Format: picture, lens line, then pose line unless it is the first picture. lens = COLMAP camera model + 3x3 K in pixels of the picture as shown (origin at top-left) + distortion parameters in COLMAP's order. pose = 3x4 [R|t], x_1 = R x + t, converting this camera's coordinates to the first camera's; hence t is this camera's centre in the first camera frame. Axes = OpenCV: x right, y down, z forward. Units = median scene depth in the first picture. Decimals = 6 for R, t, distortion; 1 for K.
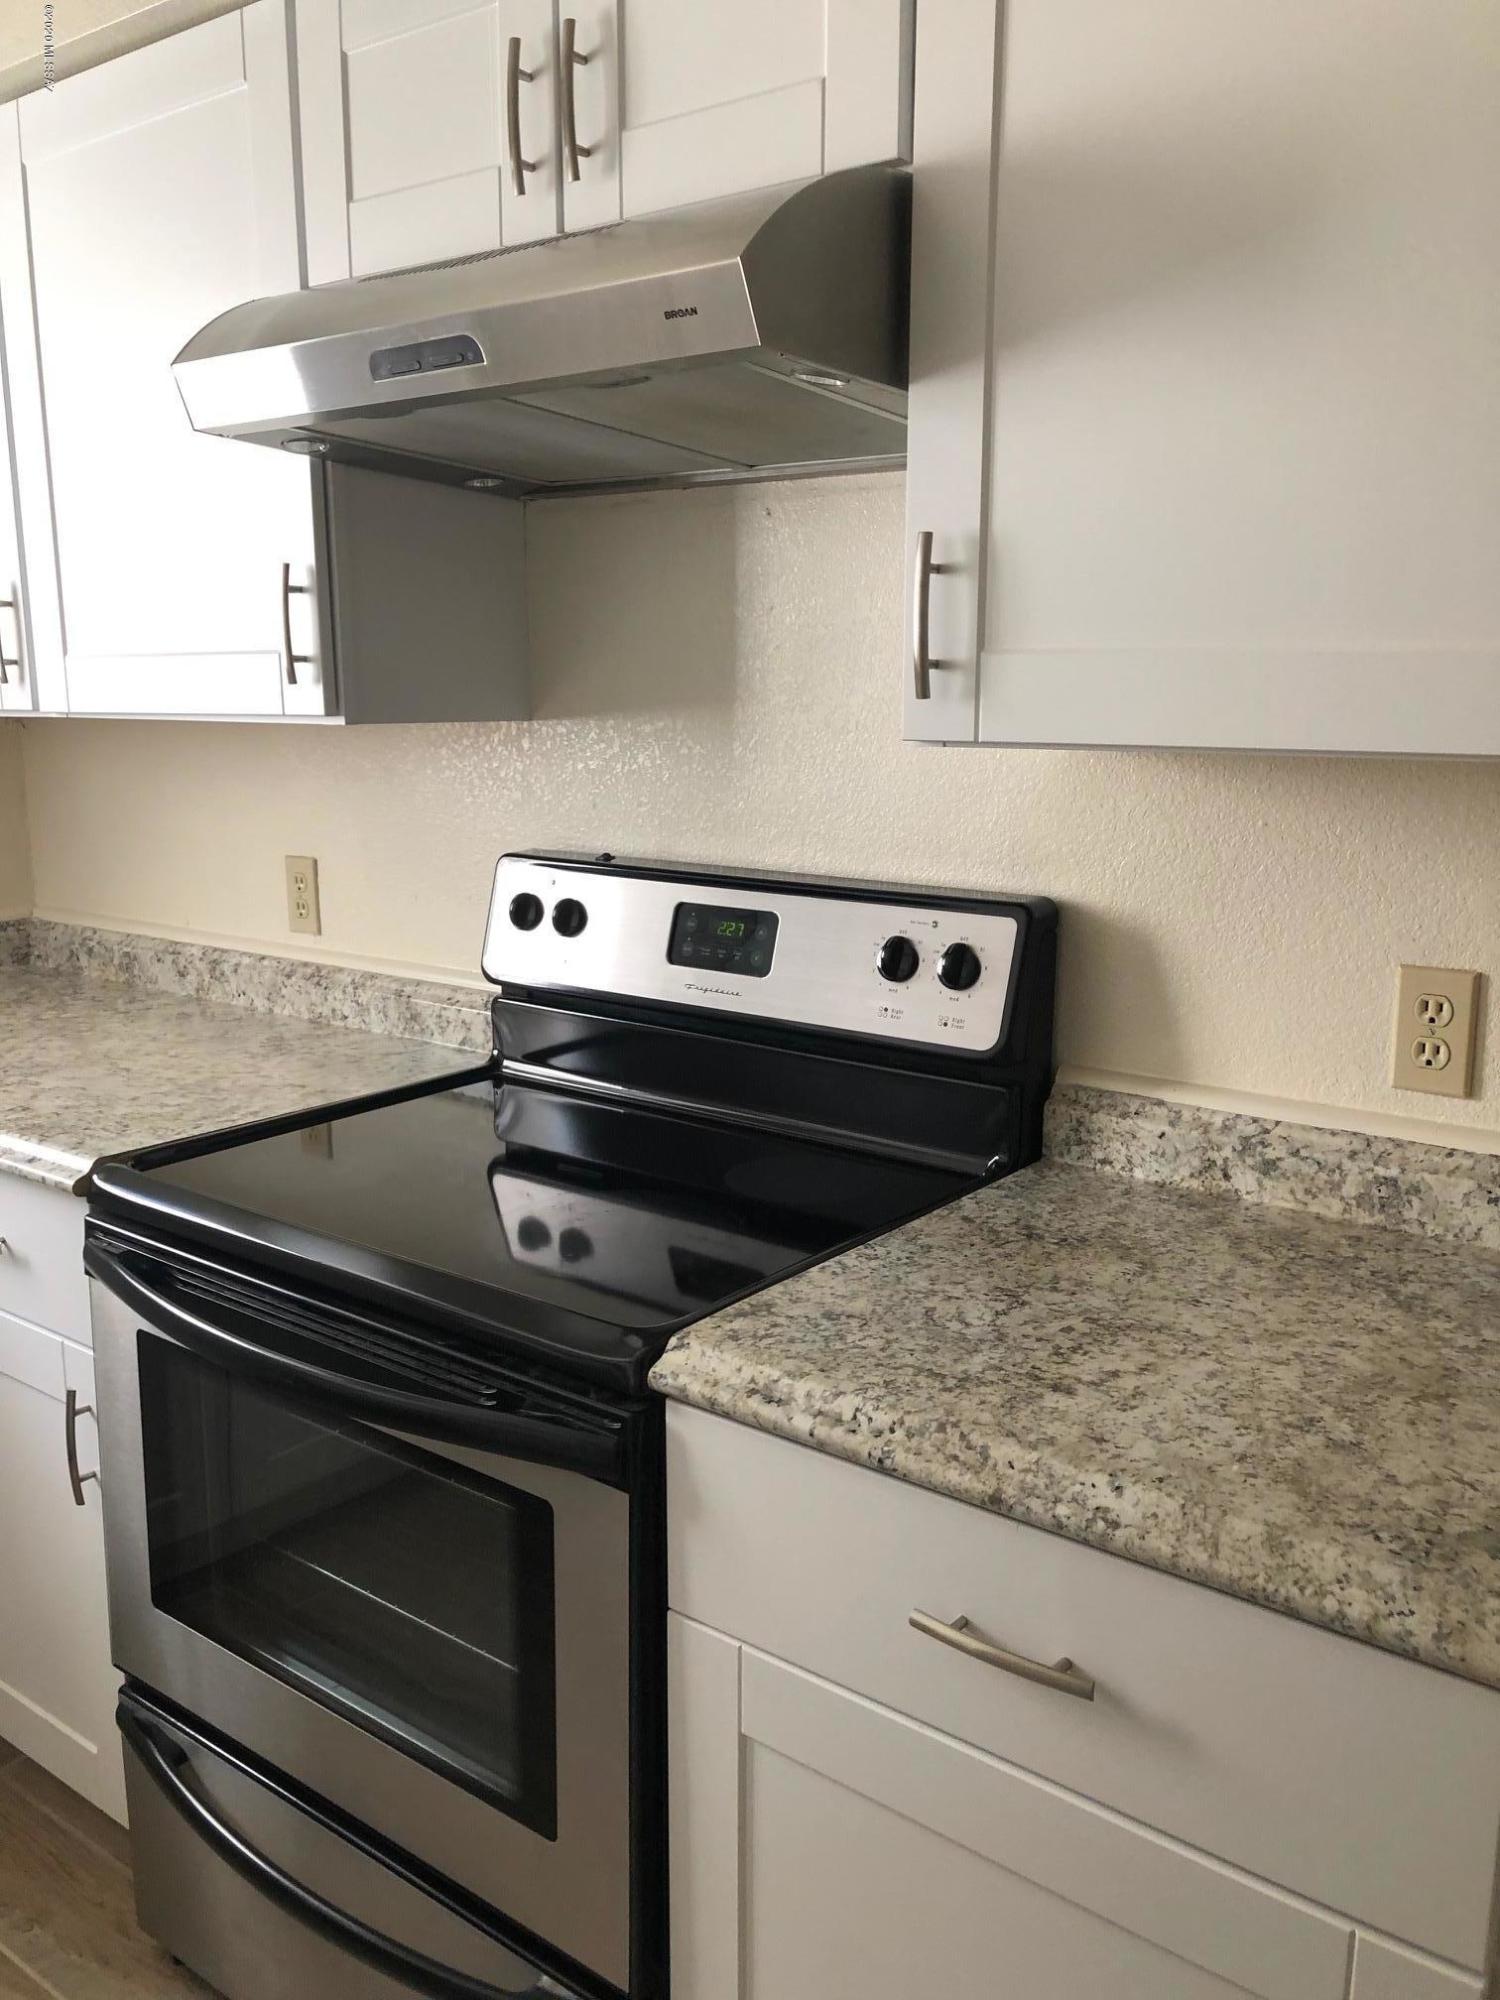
lens RADIAL K [[1650.5, 0, 741.9], [0, 1650.5, 988.5], [0, 0, 1]] dist [0.125644, -0.354040]
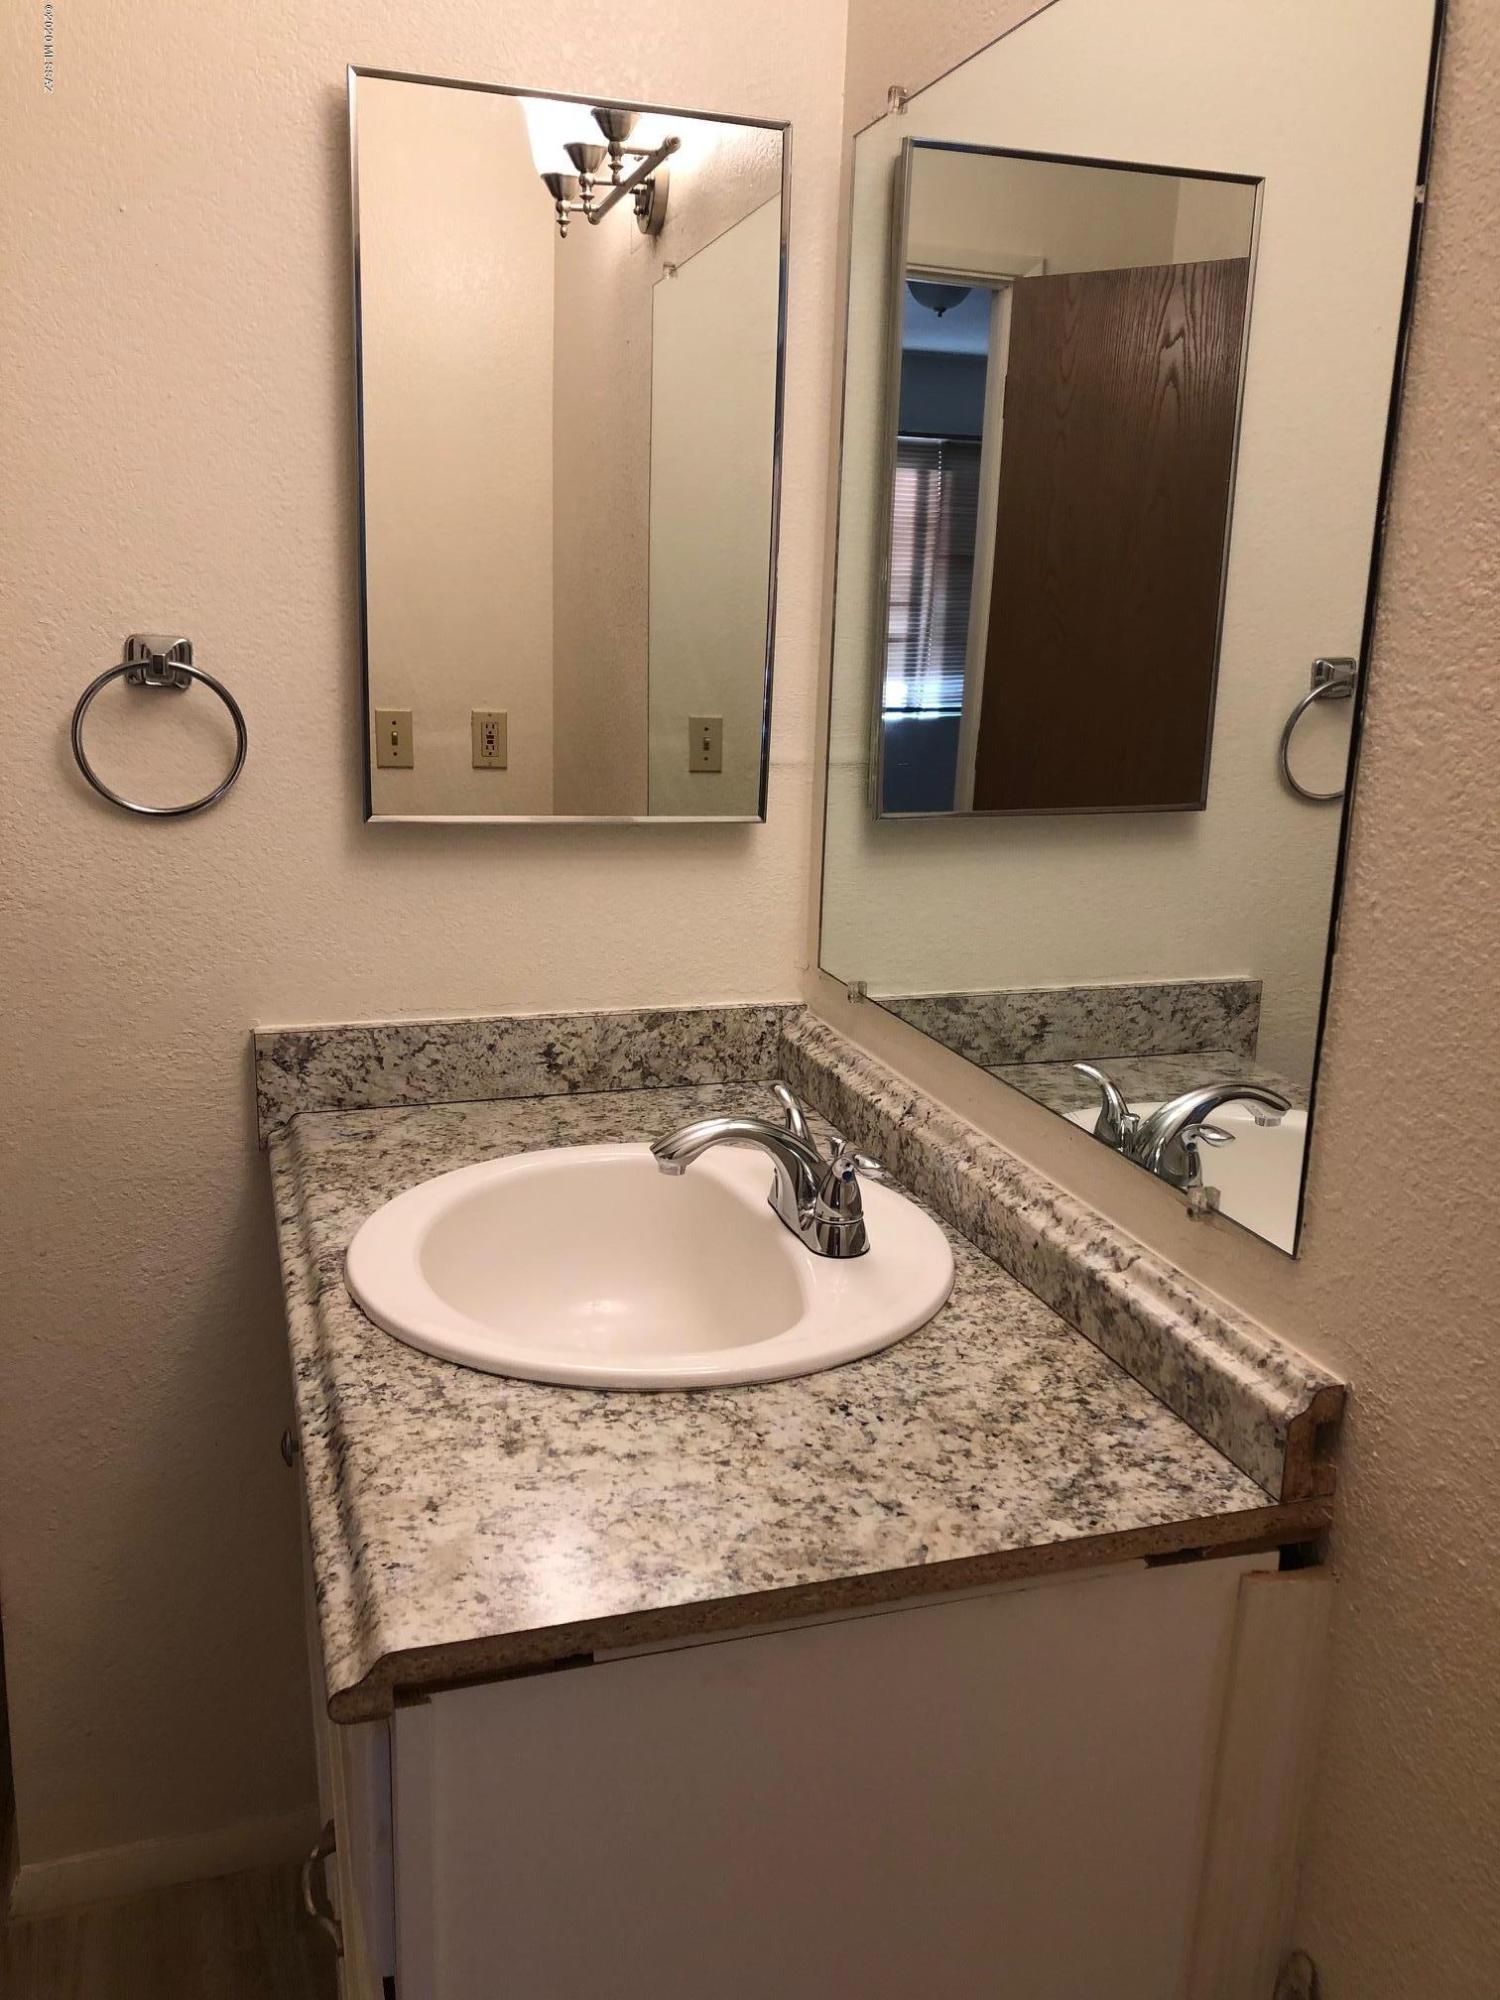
lens RADIAL K [[1650.5, 0, 741.9], [0, 1650.5, 988.5], [0, 0, 1]] dist [0.125644, -0.354040]
pose [[0.823190, 0.145691, -0.548755, 0.638598], [-0.128317, 0.989249, 0.070151, -0.063297], [0.553076, 0.012667, 0.833035, 0.294910]]
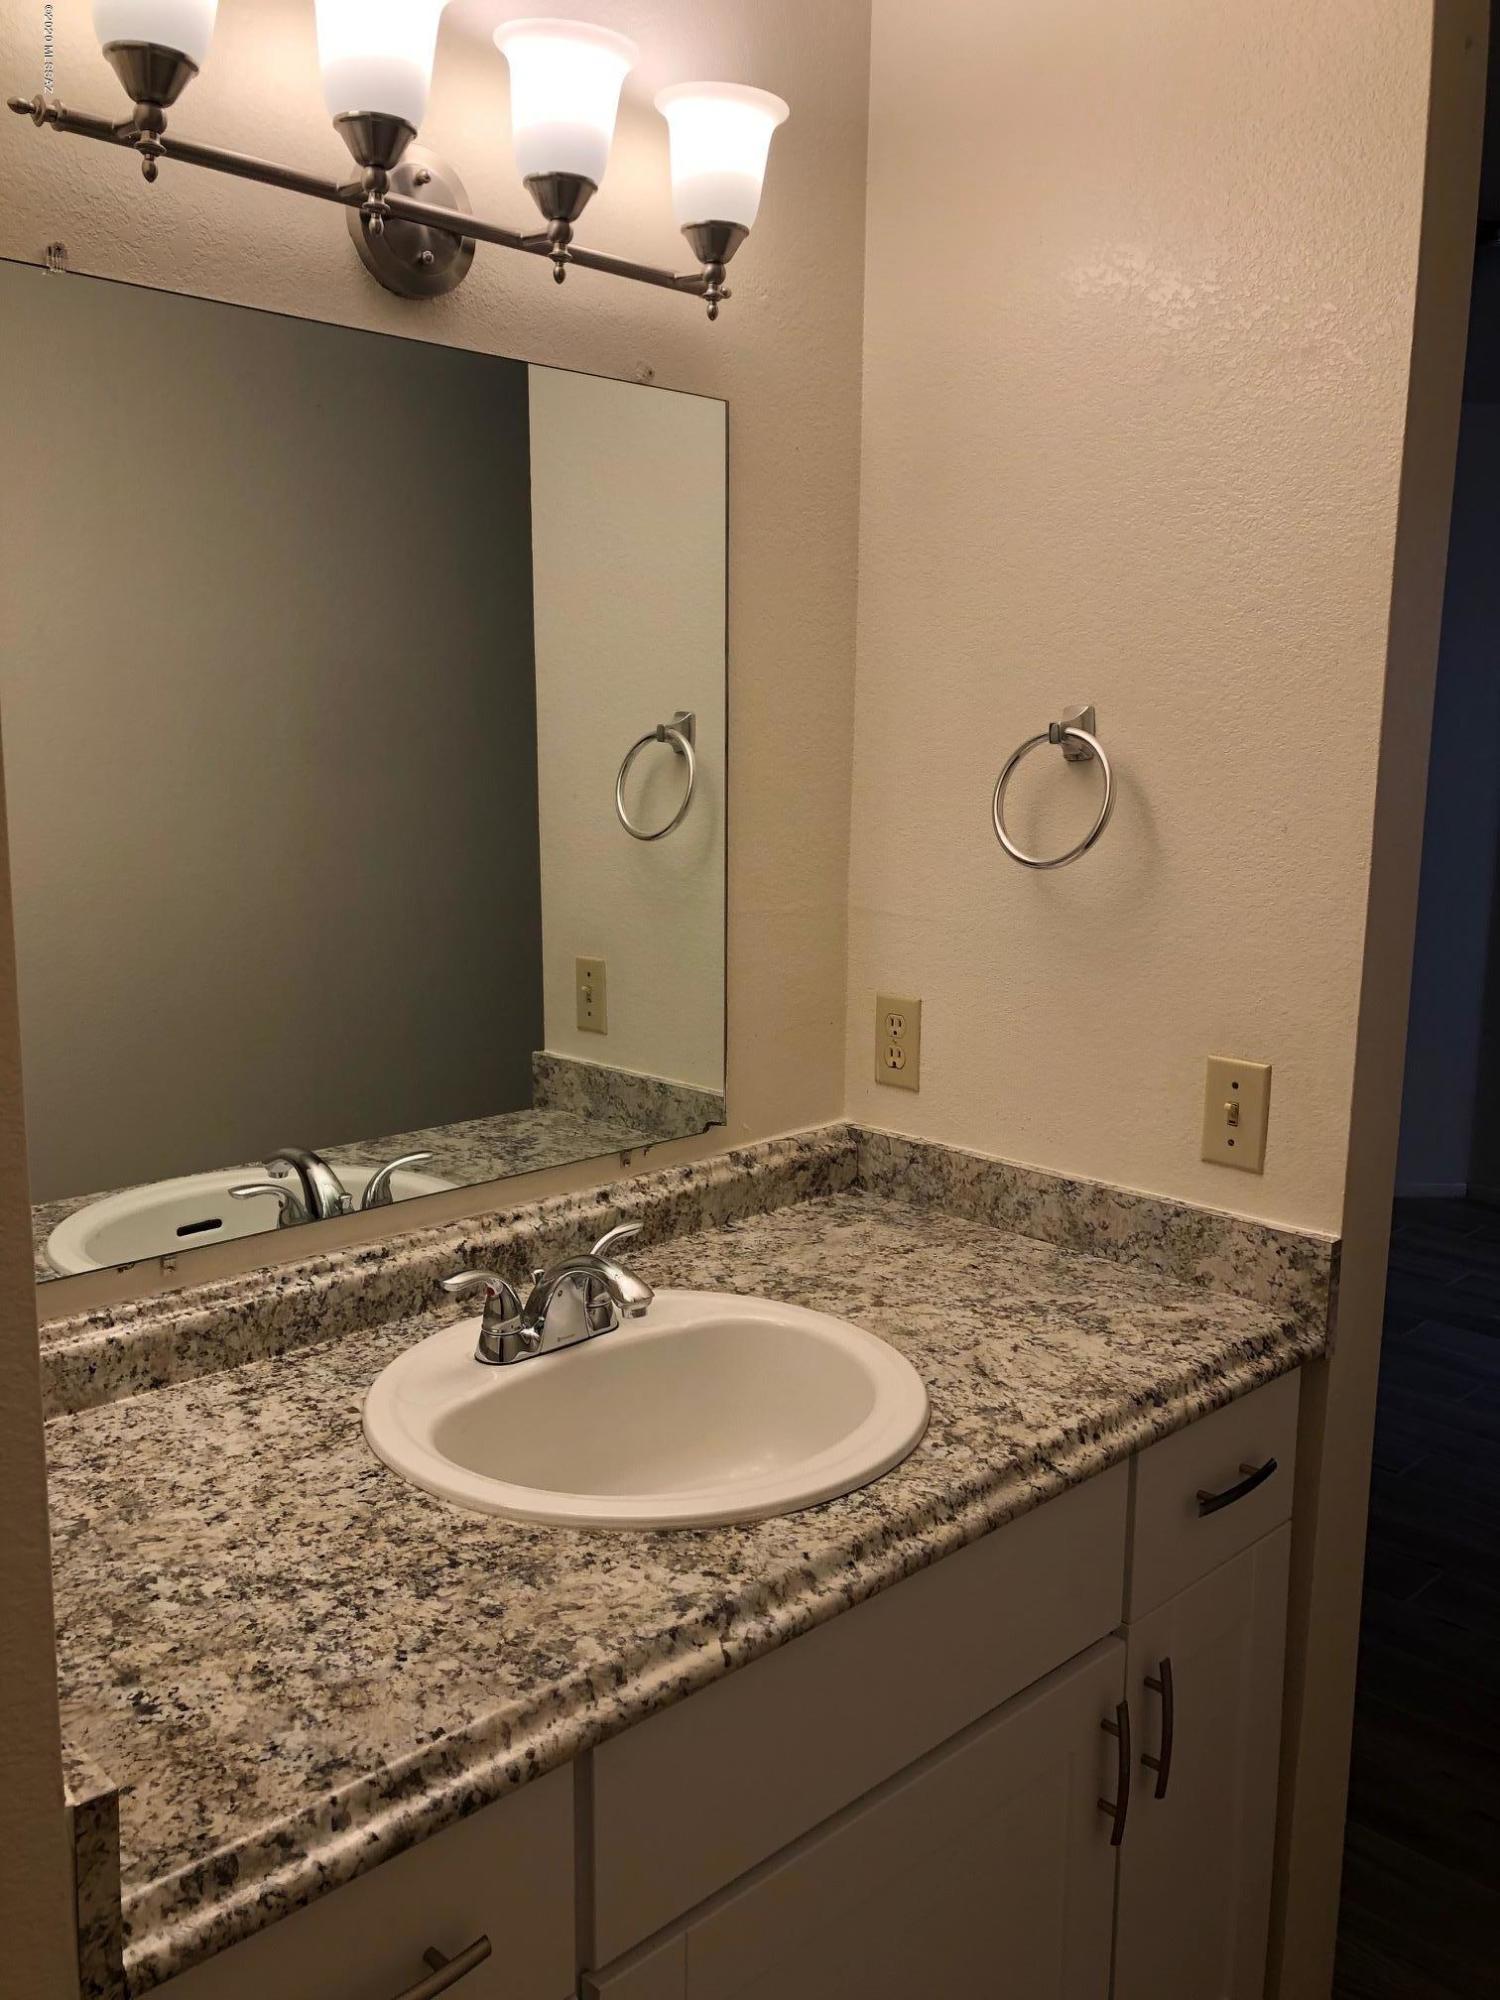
lens RADIAL K [[1650.5, 0, 741.9], [0, 1650.5, 988.5], [0, 0, 1]] dist [0.125644, -0.354040]
pose [[-0.121435, 0.163241, -0.979084, 1.130399], [-0.209195, 0.960020, 0.186009, -0.302119], [0.970305, 0.227407, -0.082431, 1.208709]]
